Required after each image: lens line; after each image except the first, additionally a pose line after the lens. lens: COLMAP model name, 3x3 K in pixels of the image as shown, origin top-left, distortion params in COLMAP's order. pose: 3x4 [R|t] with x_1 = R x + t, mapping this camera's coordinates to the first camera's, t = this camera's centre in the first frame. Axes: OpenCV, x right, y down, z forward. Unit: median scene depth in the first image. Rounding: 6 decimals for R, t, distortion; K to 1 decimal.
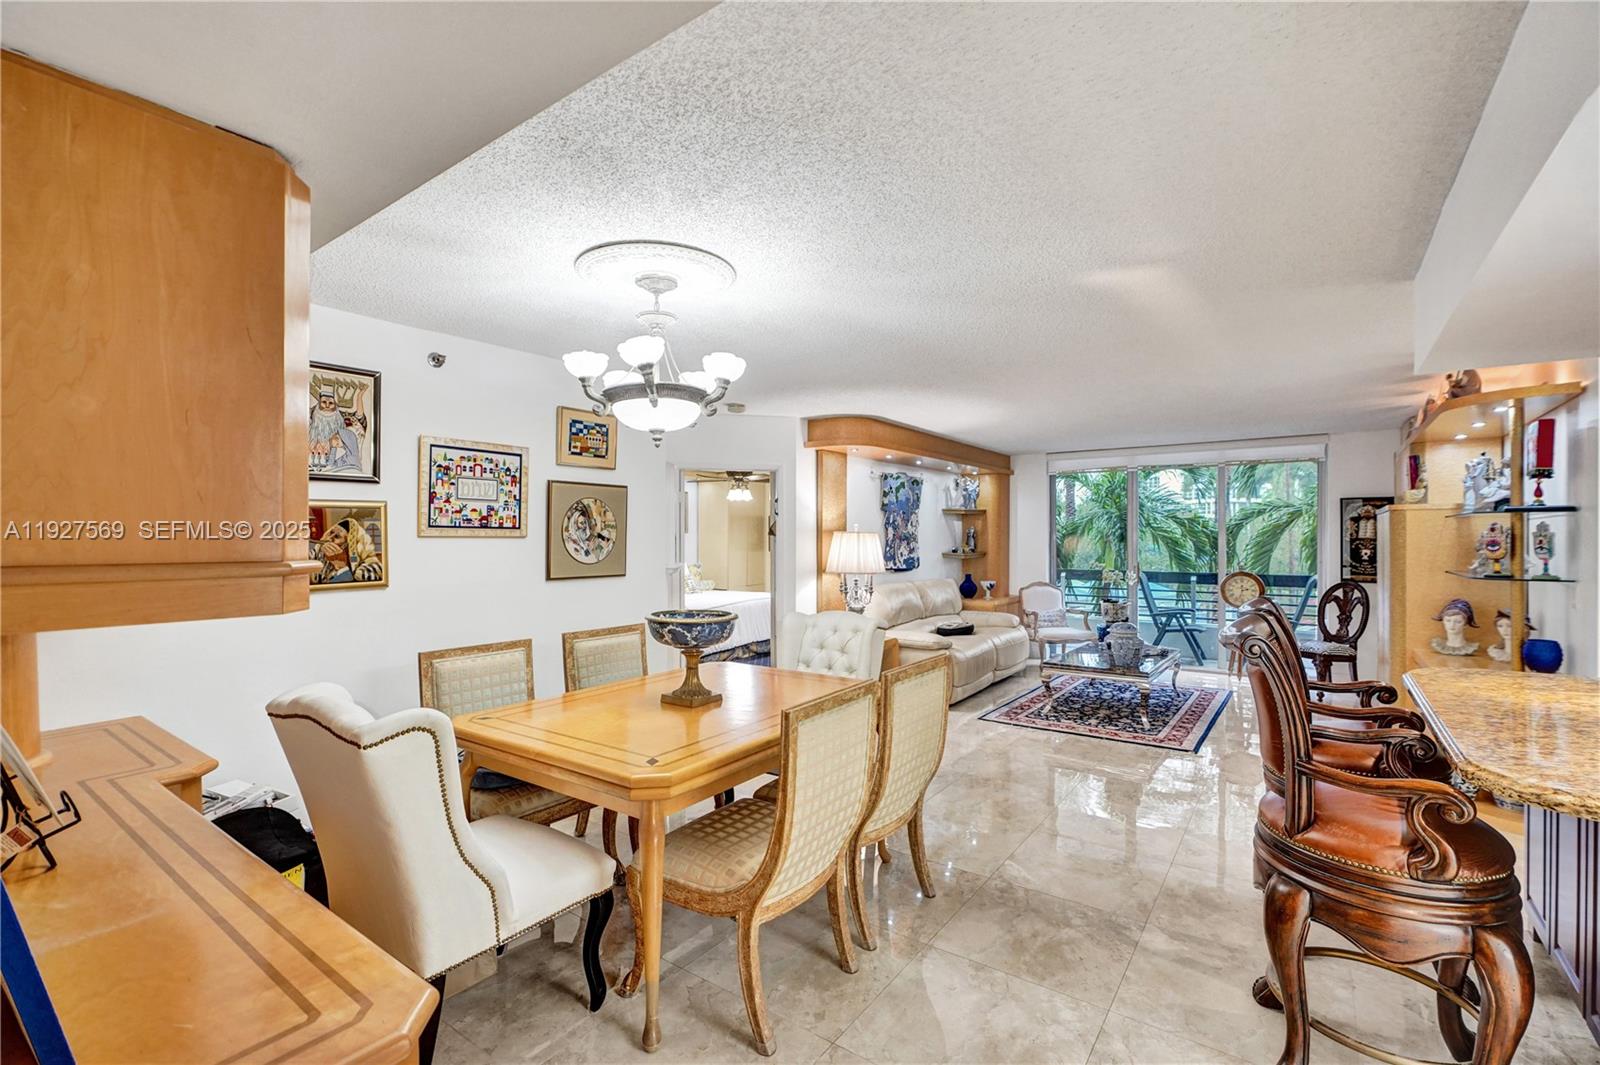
lens RADIAL K [[711.5, 0, 798.7], [0, 711.5, 541.0], [0, 0, 1]] dist [-0.011592, 0.006456]
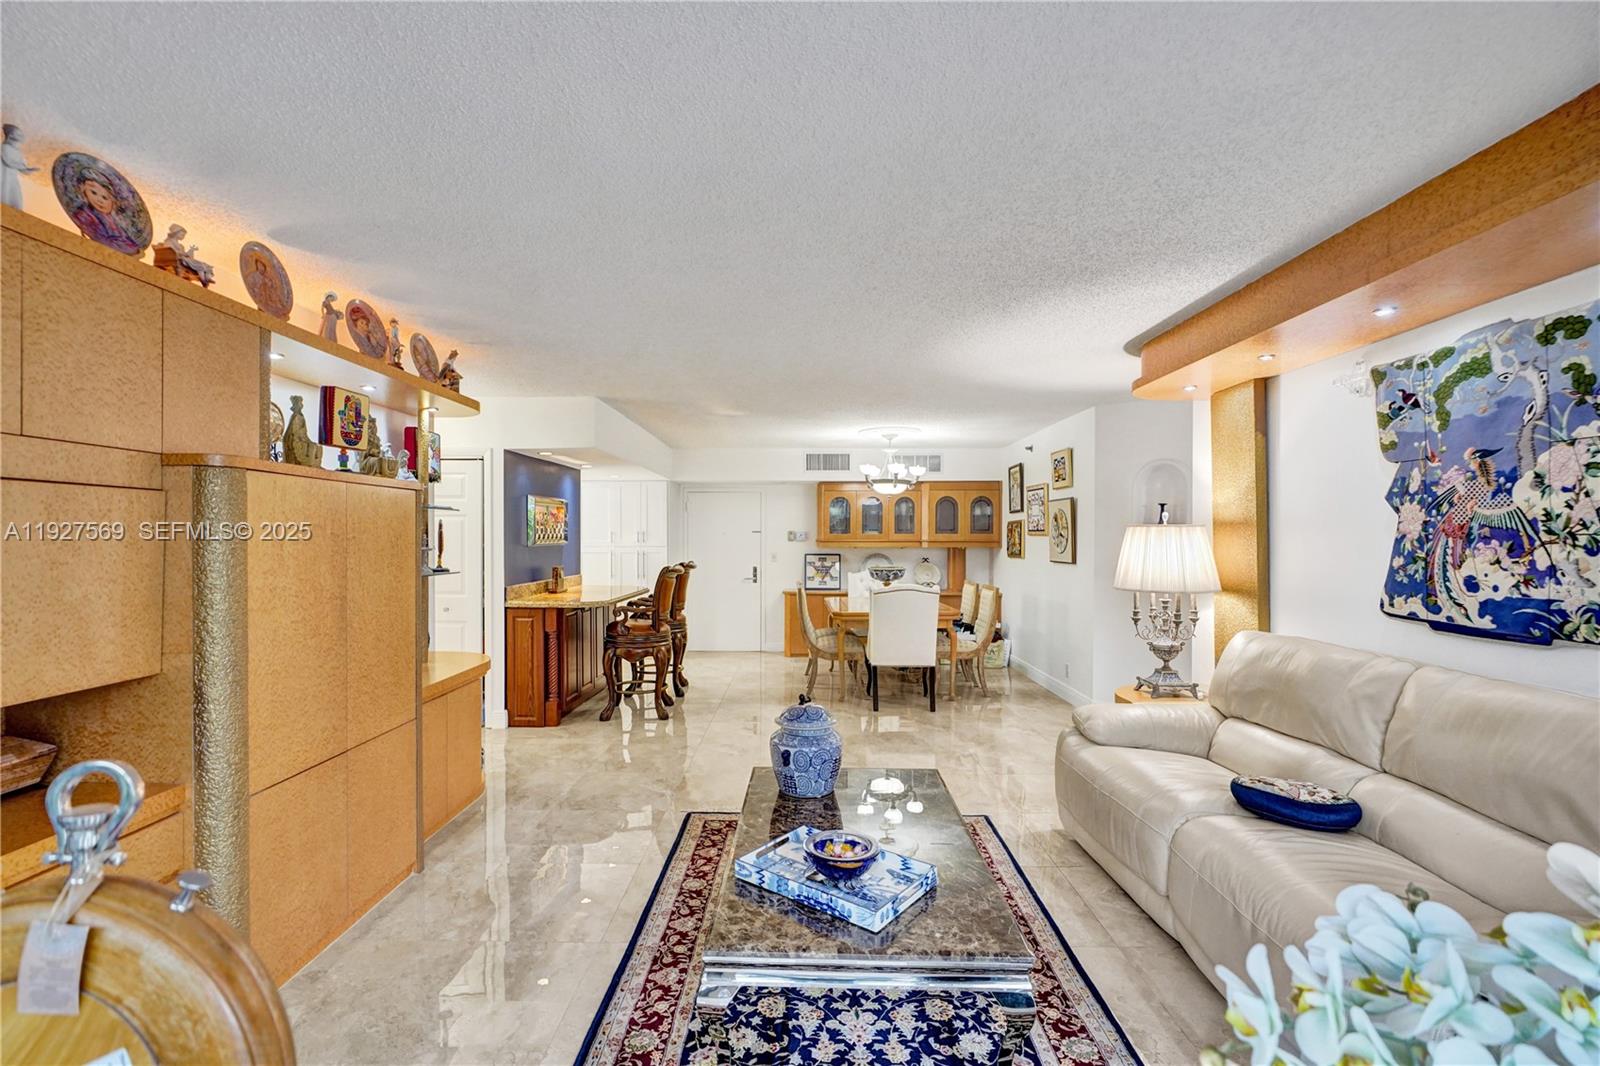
lens RADIAL K [[715.2, 0, 797.9], [0, 715.2, 540.9], [0, 0, 1]] dist [-0.010853, 0.006016]
pose [[-0.815941, 0.002742, -0.578129, 1.136791], [-0.001854, 0.999971, 0.007359, -0.004238], [0.578133, 0.007077, -0.815912, 2.122628]]
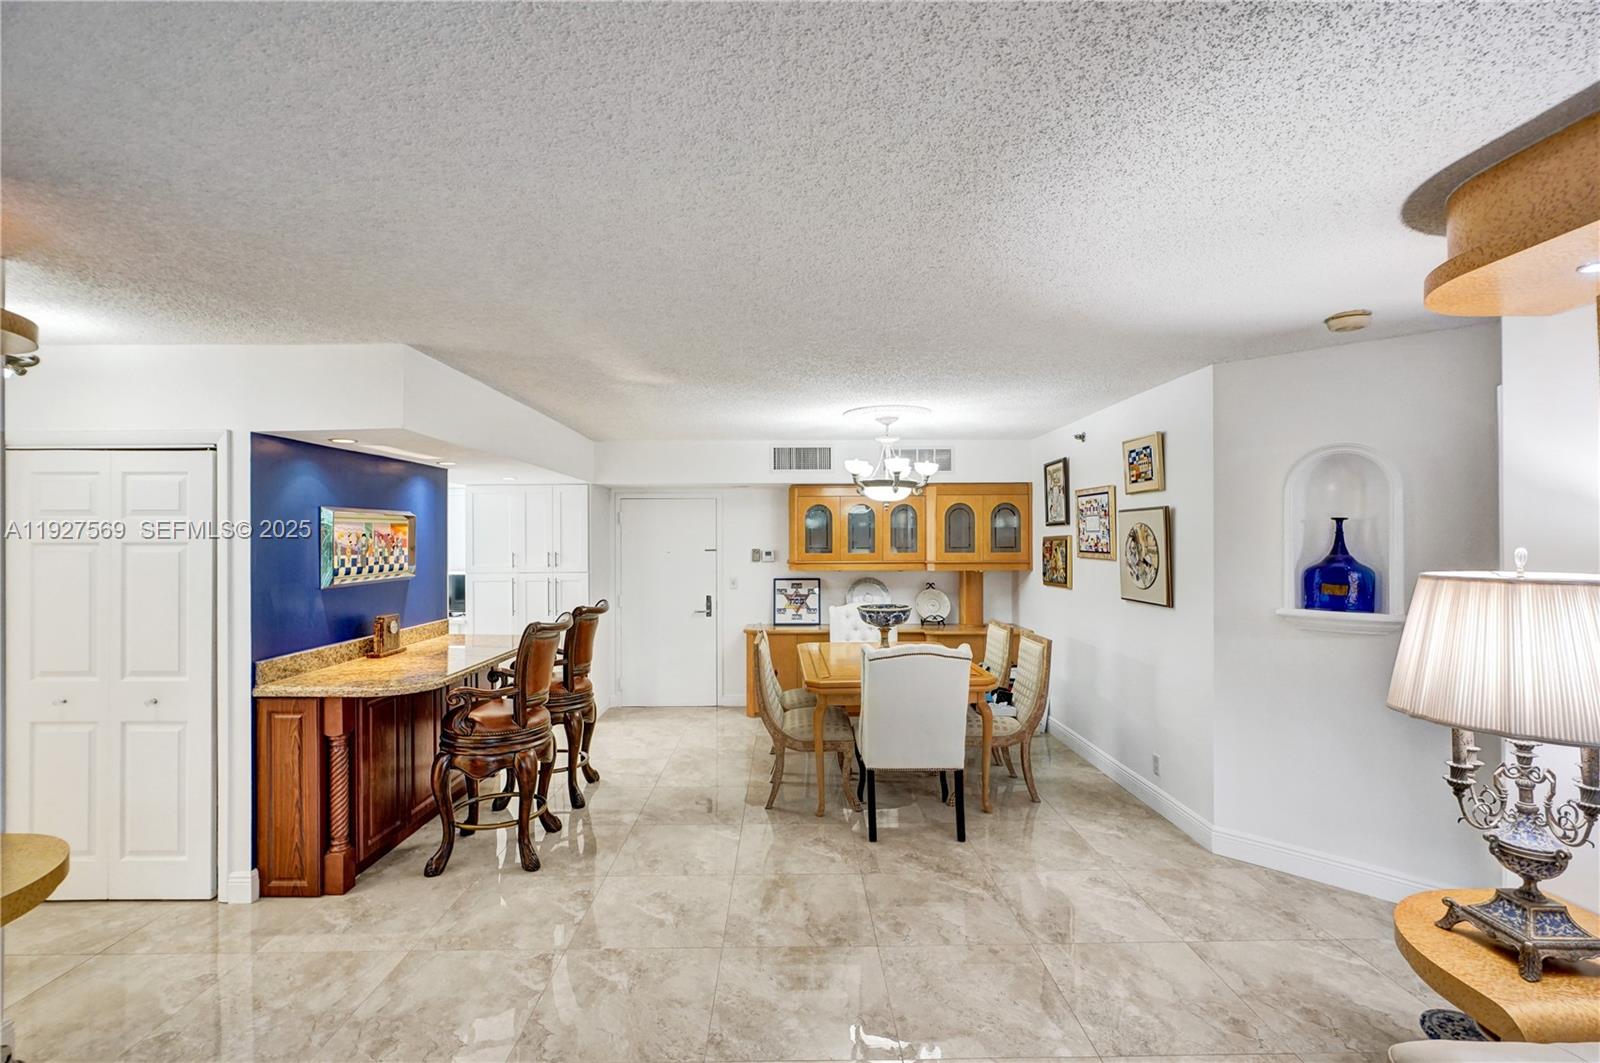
lens RADIAL K [[710.0, 0, 796.5], [0, 710.0, 535.9], [0, 0, 1]] dist [-0.010706, 0.000038]
pose [[-0.803396, 0.000742, -0.595445, 0.775958], [0.003370, 0.999989, -0.003302, -0.045810], [0.595435, -0.004659, -0.803390, 1.687947]]
